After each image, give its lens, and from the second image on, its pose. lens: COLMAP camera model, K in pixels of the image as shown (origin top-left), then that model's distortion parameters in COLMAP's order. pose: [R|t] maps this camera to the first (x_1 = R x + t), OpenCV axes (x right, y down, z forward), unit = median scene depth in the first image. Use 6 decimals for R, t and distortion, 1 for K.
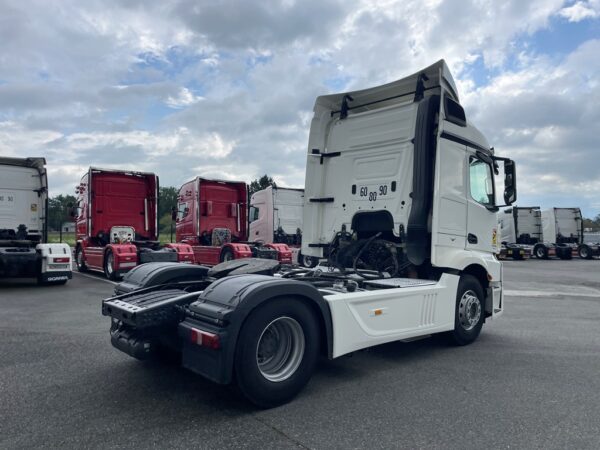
lens RADIAL K [[460.9, 0, 302.9], [0, 460.9, 226.0], [0, 0, 1]] dist [0.057114, -0.004633]
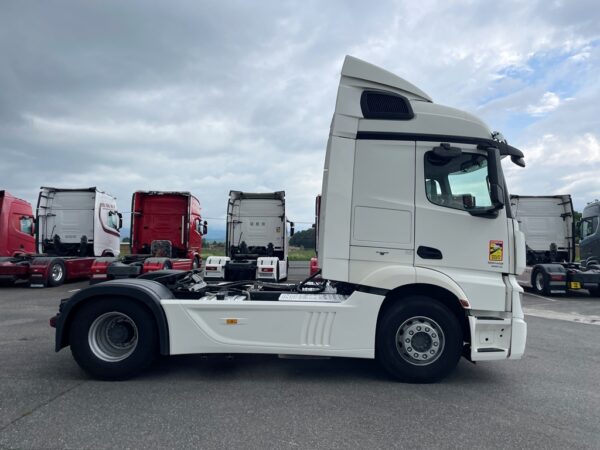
lens RADIAL K [[458.5, 0, 301.4], [0, 458.5, 216.8], [0, 0, 1]] dist [0.069667, -0.092237]
pose [[0.718952, -0.052441, -0.693078, 0.357611], [0.012775, 0.997978, -0.062259, 0.005787], [0.694942, 0.035908, 0.718169, 0.123330]]
